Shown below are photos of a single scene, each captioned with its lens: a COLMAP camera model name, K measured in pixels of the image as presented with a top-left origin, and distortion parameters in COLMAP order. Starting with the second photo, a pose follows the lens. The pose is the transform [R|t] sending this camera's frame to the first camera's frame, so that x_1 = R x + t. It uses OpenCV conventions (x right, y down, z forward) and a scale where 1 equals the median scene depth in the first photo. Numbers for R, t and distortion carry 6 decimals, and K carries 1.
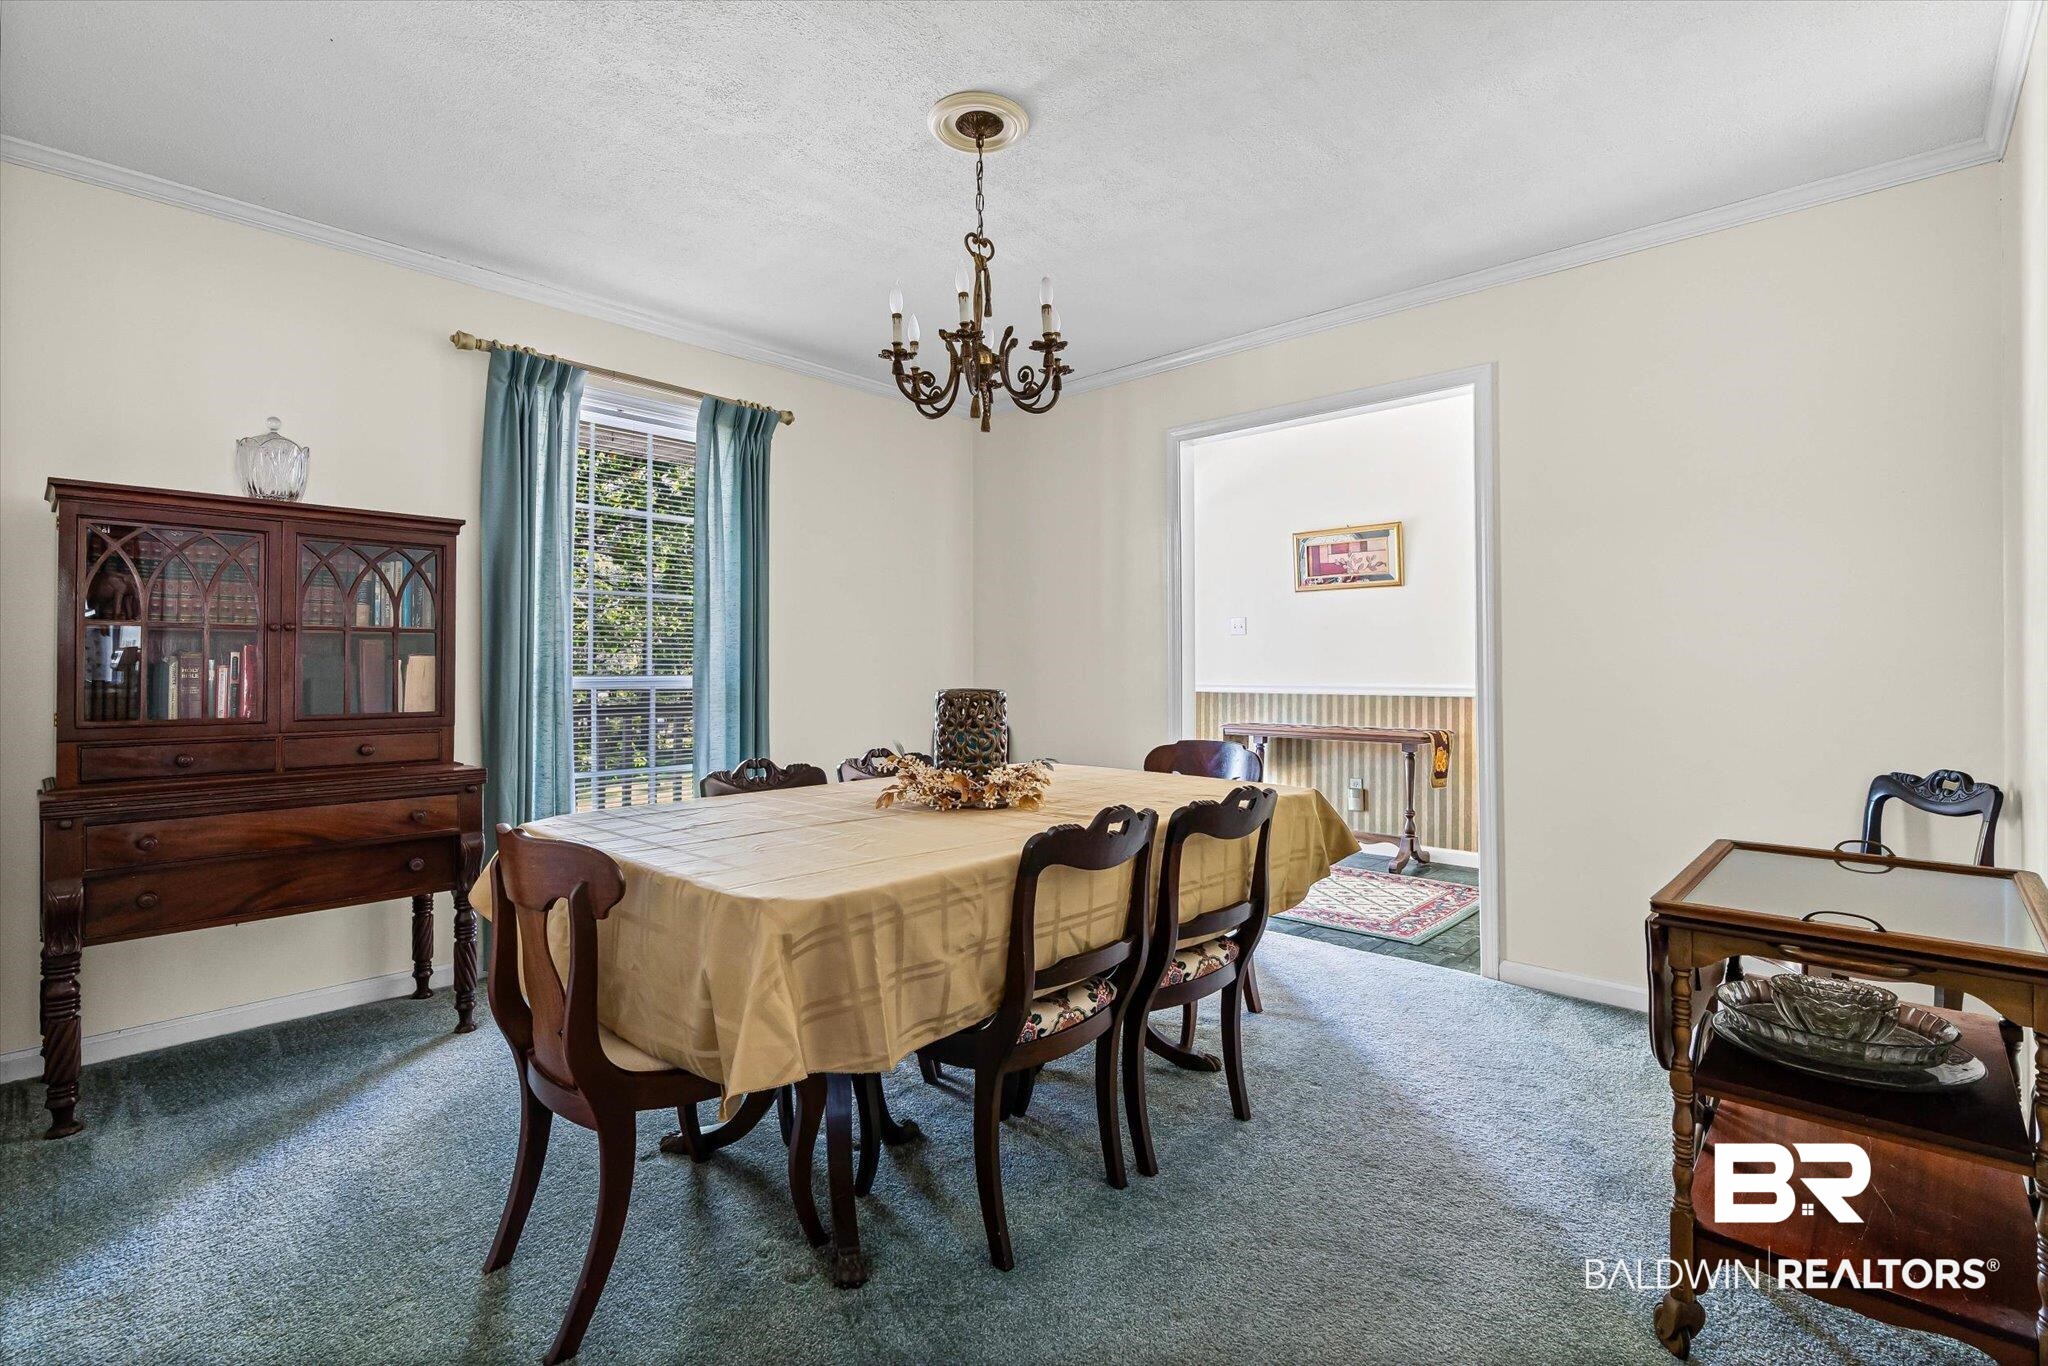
lens RADIAL K [[937.8, 0, 1035.6], [0, 937.8, 664.3], [0, 0, 1]] dist [-0.000375, 0.000199]
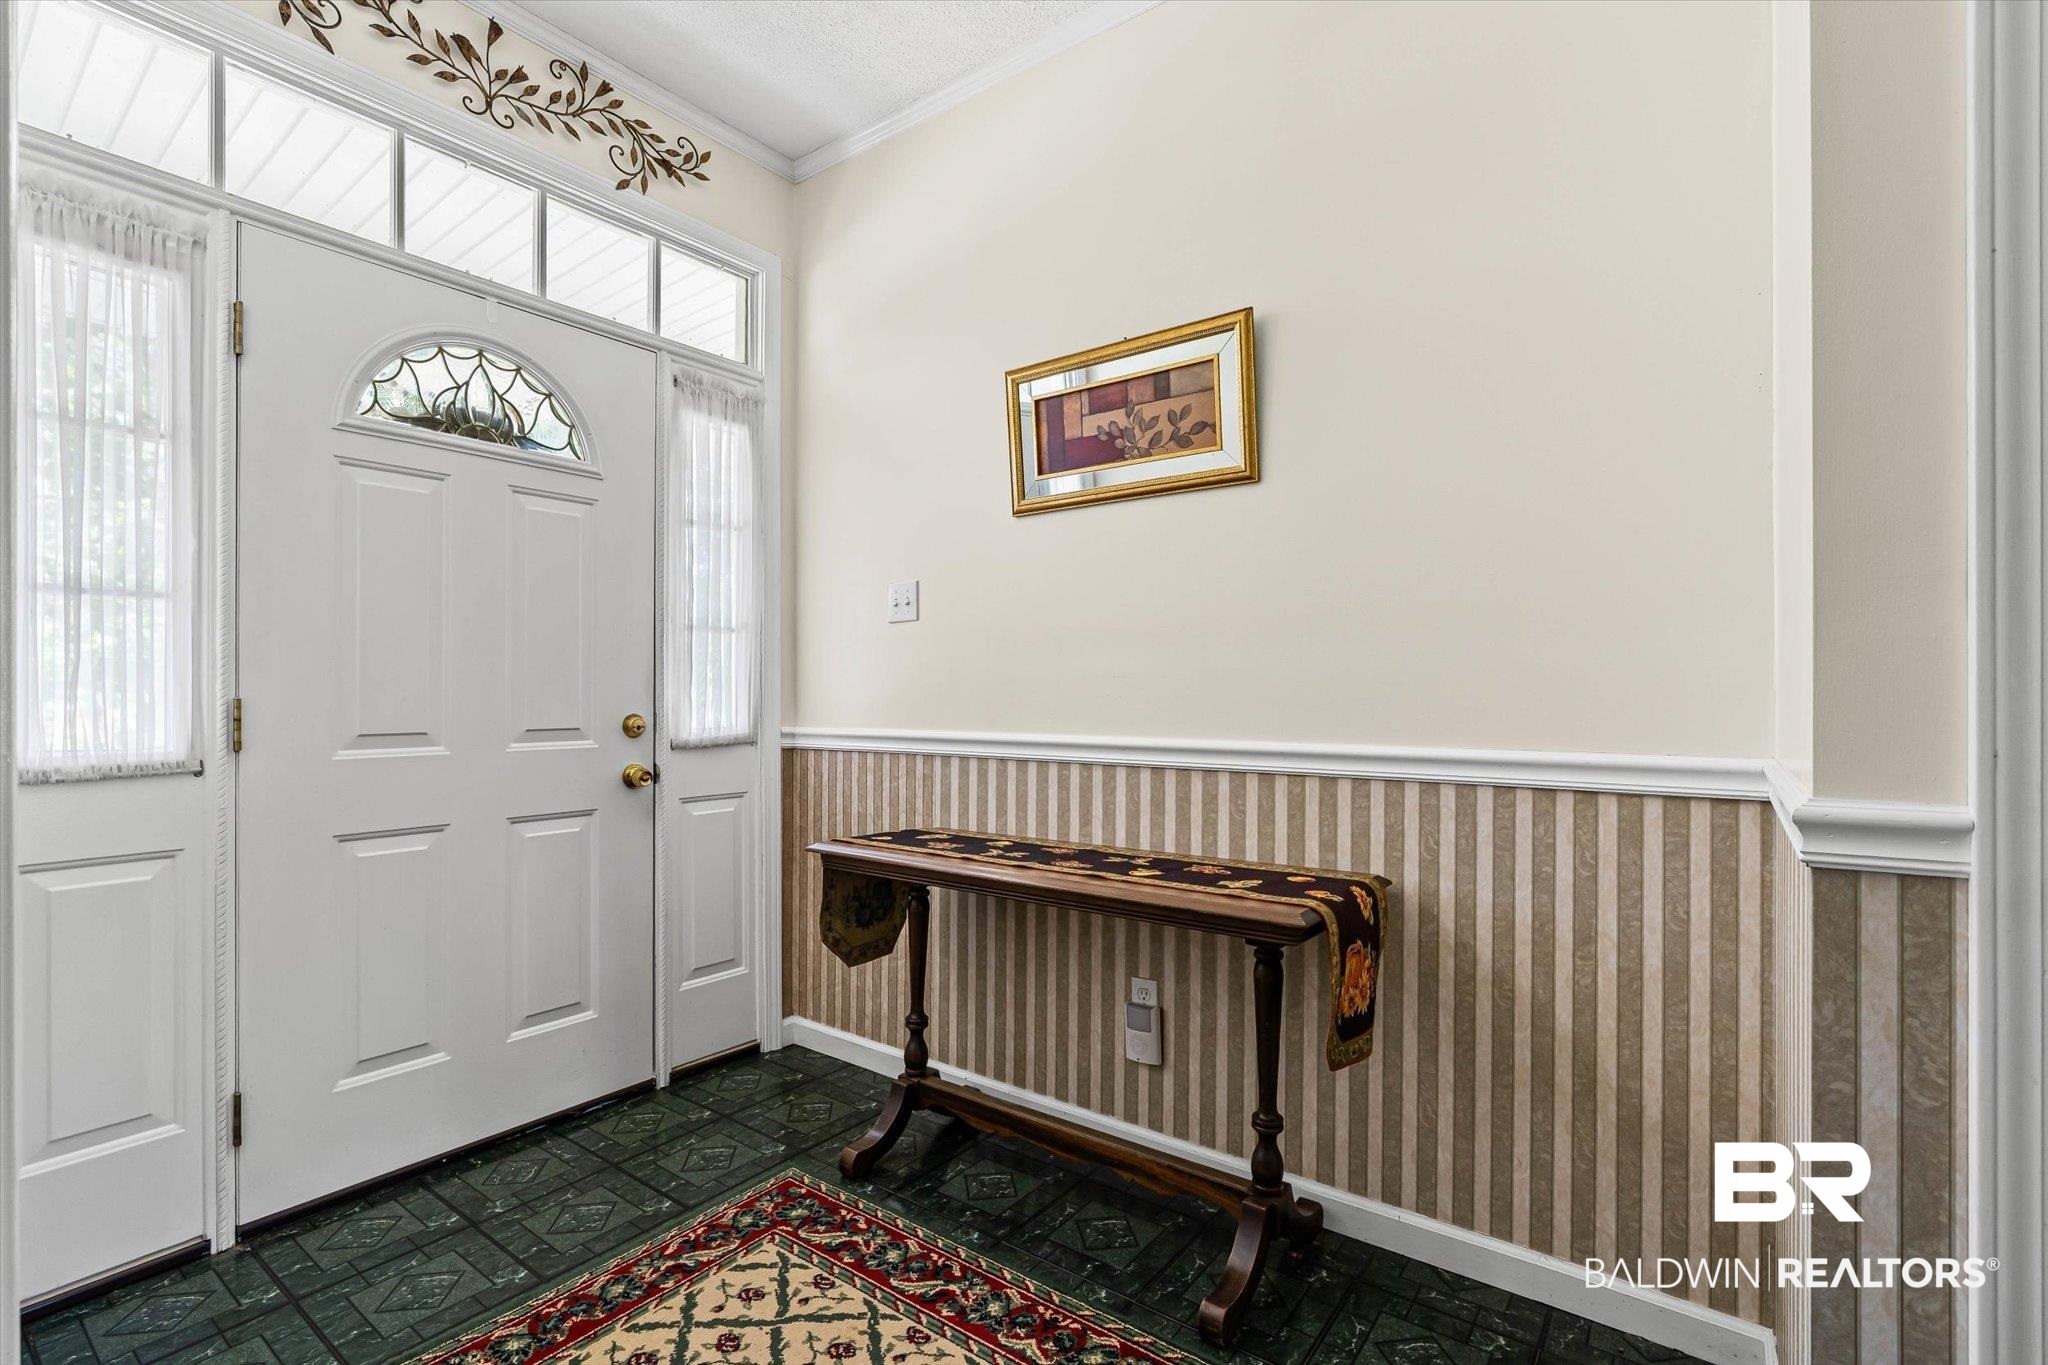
lens RADIAL K [[937.8, 0, 1019.3], [0, 937.8, 691.0], [0, 0, 1]] dist [-0.000375, 0.000199]
pose [[0.996729, 0.001494, 0.080804, 0.269159], [-0.002541, 0.999914, 0.012854, -0.005469], [-0.080778, -0.013017, 0.996647, 0.639667]]
